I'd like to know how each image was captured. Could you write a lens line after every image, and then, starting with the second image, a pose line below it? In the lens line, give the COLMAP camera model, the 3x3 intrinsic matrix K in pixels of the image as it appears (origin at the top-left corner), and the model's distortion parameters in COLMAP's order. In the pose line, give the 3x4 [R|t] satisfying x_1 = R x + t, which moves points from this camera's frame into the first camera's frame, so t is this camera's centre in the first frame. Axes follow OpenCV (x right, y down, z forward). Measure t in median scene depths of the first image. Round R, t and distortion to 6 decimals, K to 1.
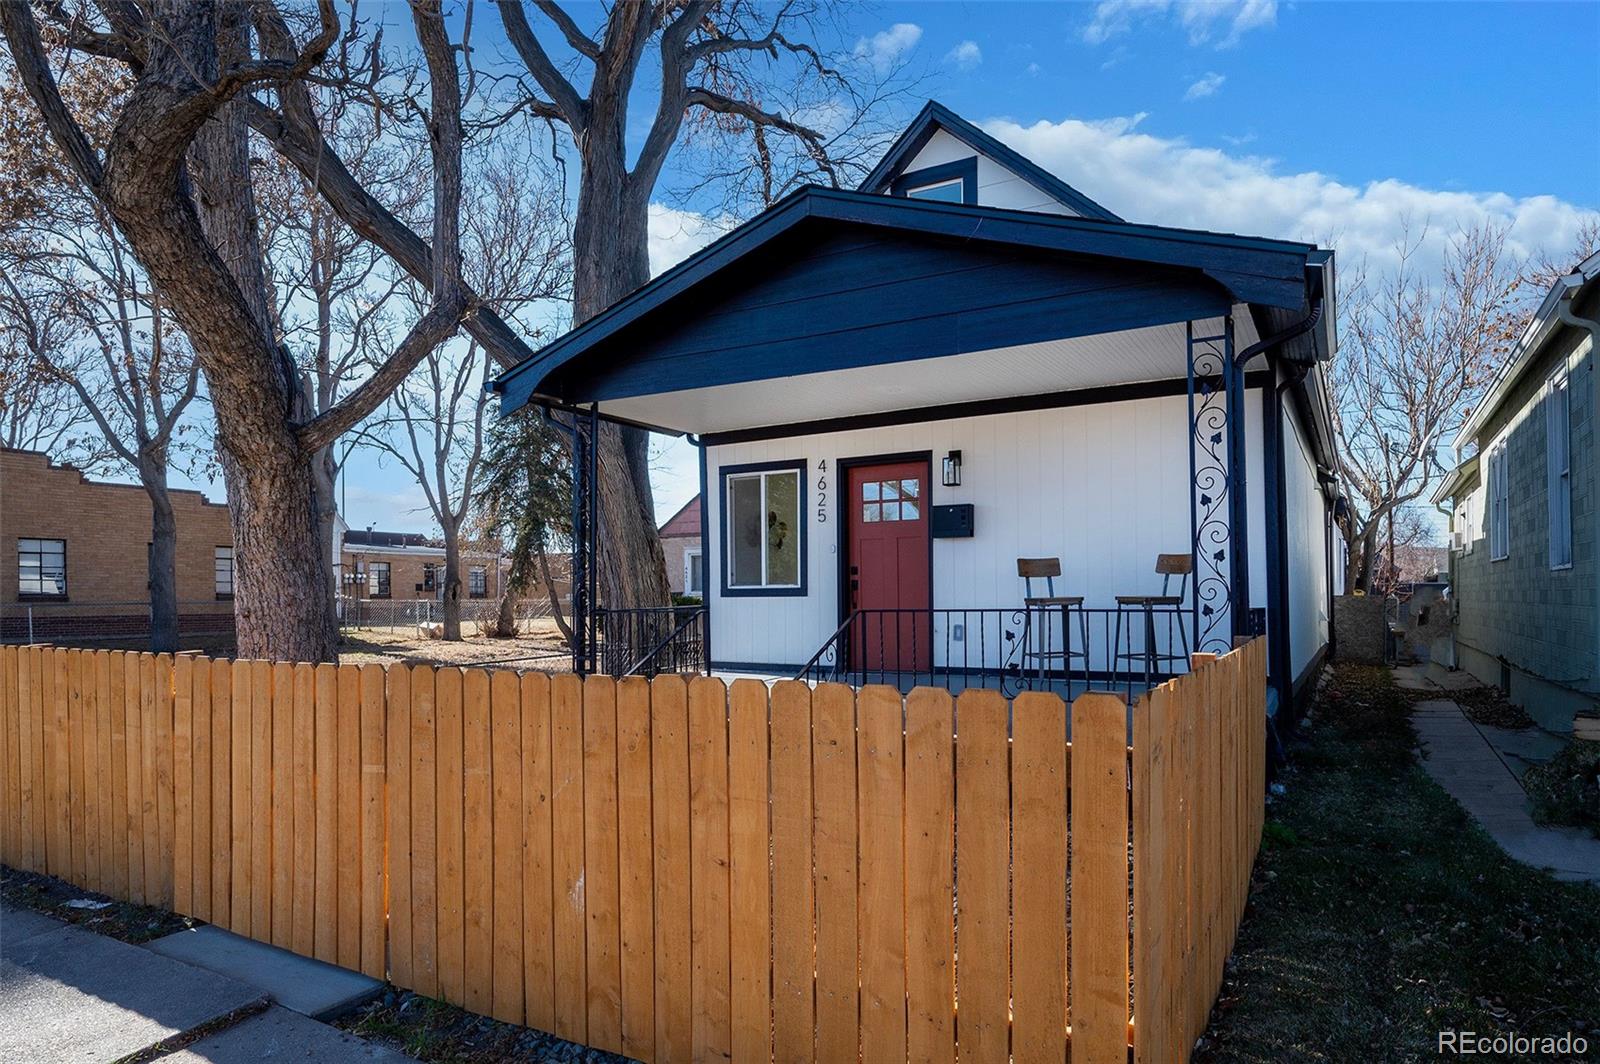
lens RADIAL K [[948.1, 0, 823.2], [0, 948.1, 585.3], [0, 0, 1]] dist [-0.000261, 0.001806]
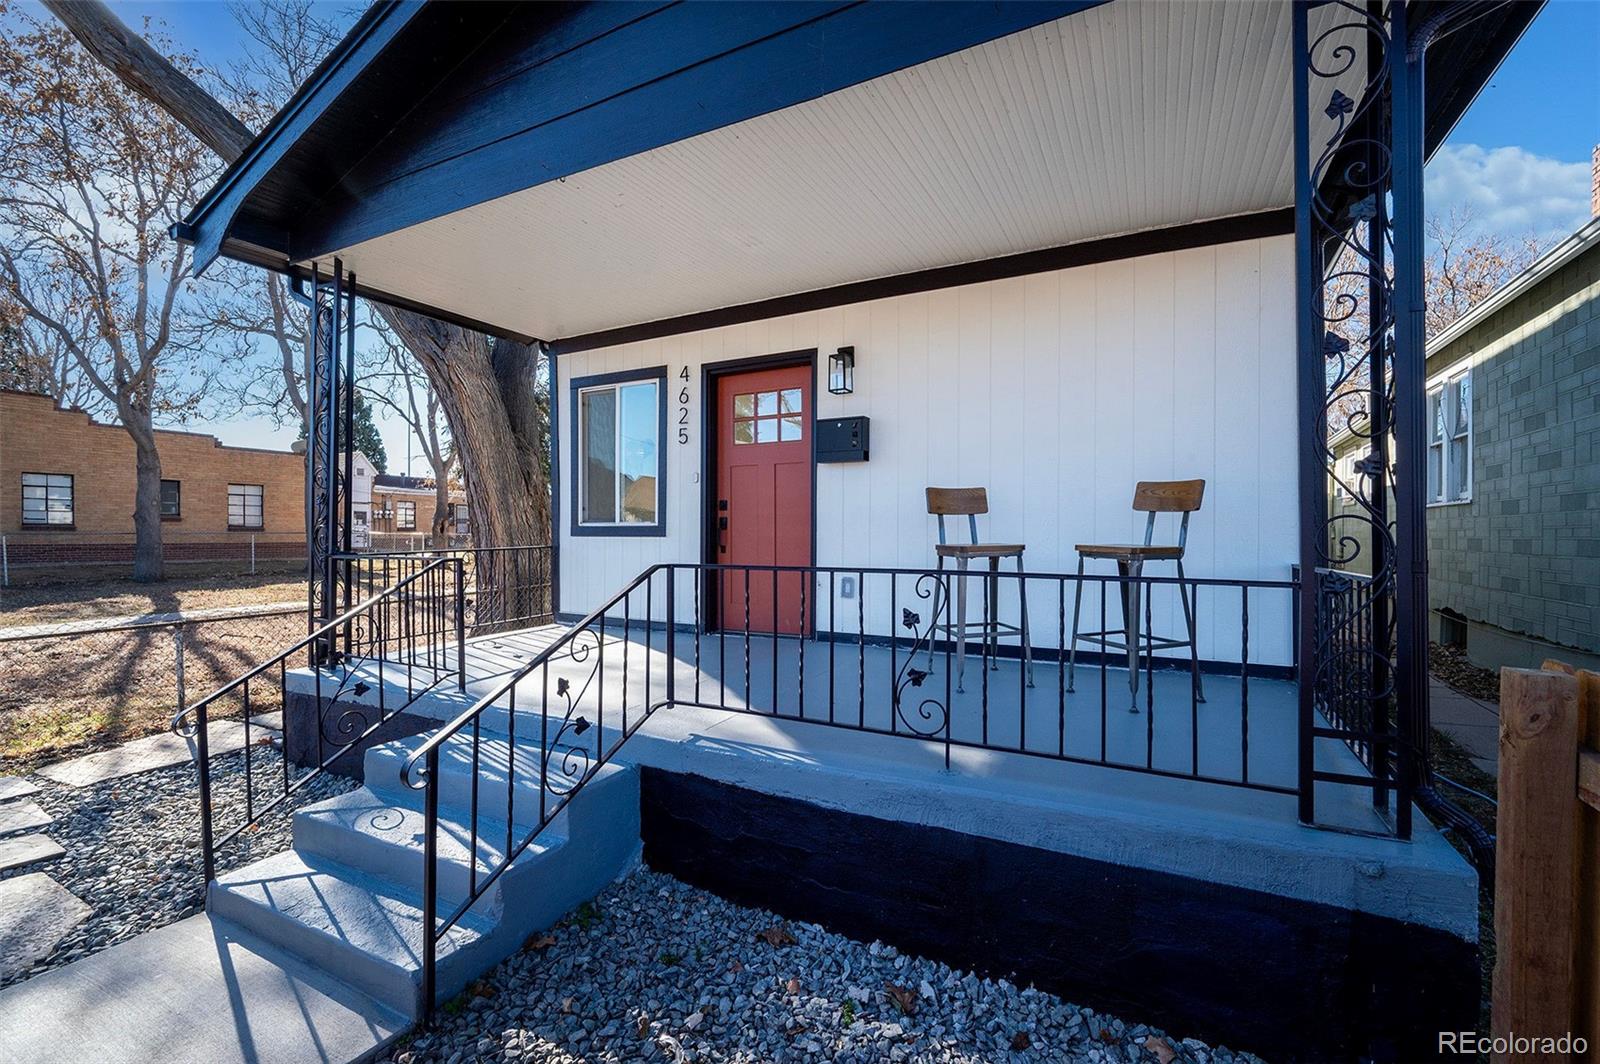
lens RADIAL K [[692.0, 0, 800.0], [0, 692.0, 532.0], [0, 0, 1]] dist [-0.004824, -0.000361]
pose [[0.999668, 0.012801, 0.022369, 0.086566], [-0.013011, 0.999872, 0.009284, 0.000652], [-0.022247, -0.009572, 0.999707, 0.422954]]
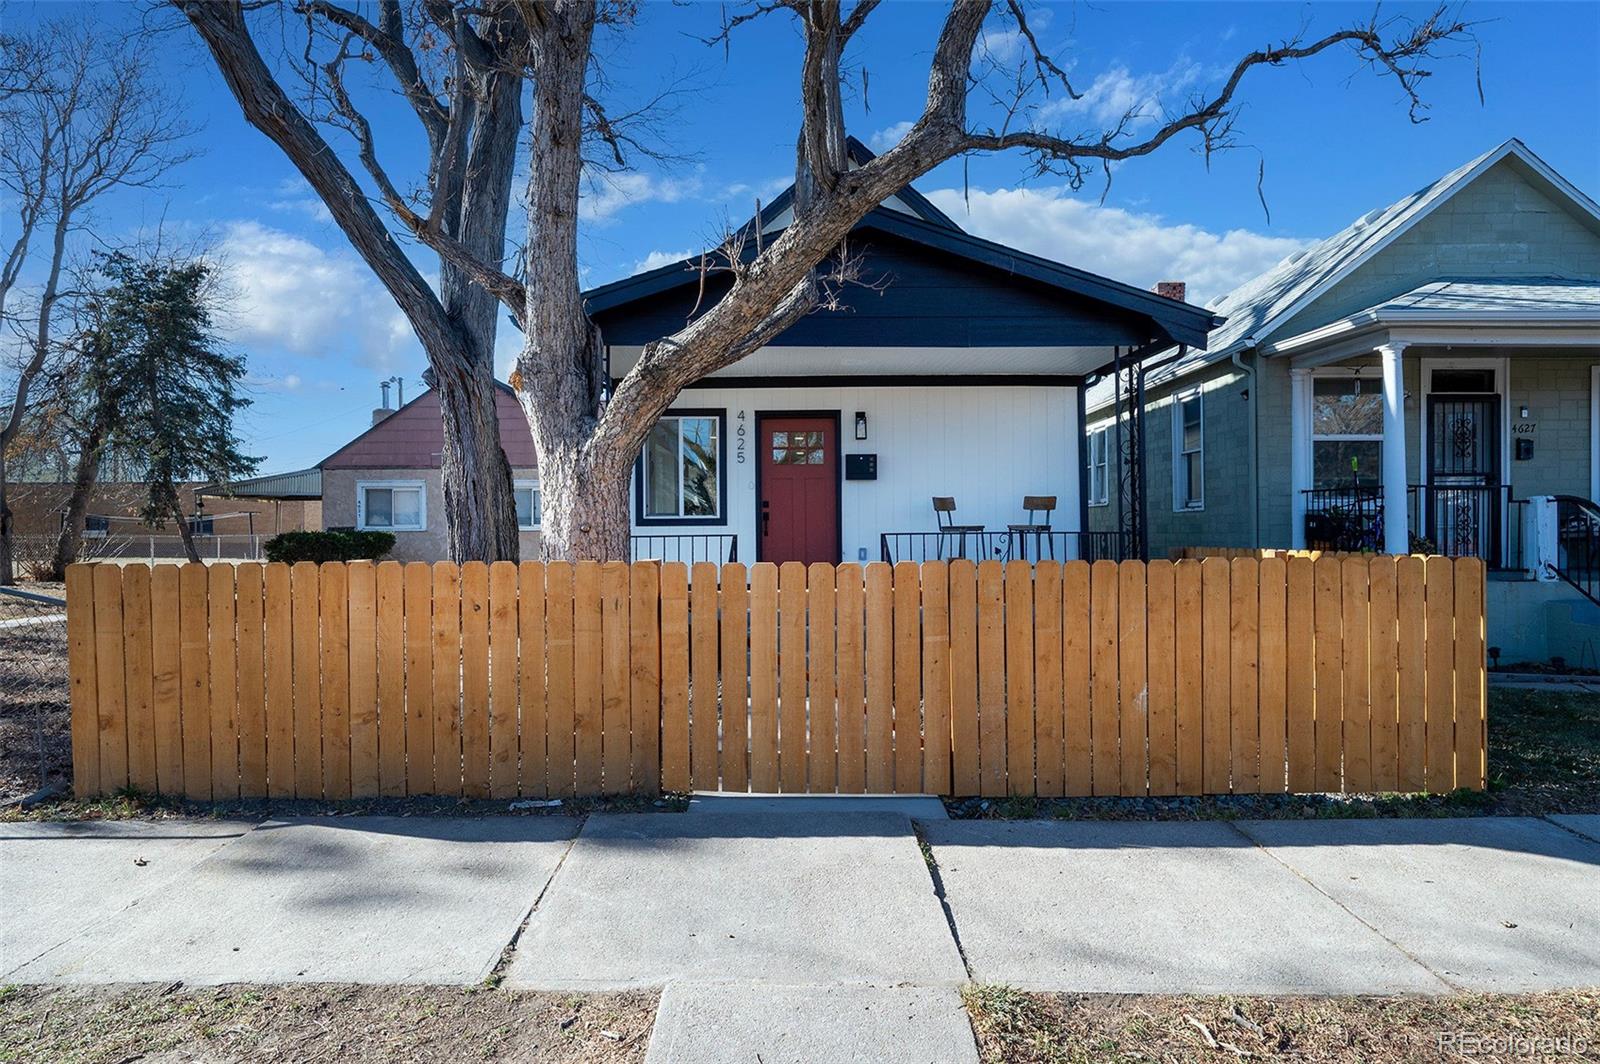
lens RADIAL K [[877.3, 0, 800.0], [0, 877.3, 532.0], [0, 0, 1]] dist [-0.003230, 0.000455]
pose [[0.867562, 0.004026, 0.497313, -0.493340], [-0.006742, 0.999971, 0.003666, 0.015526], [-0.497283, -0.006533, 0.867564, 0.009437]]
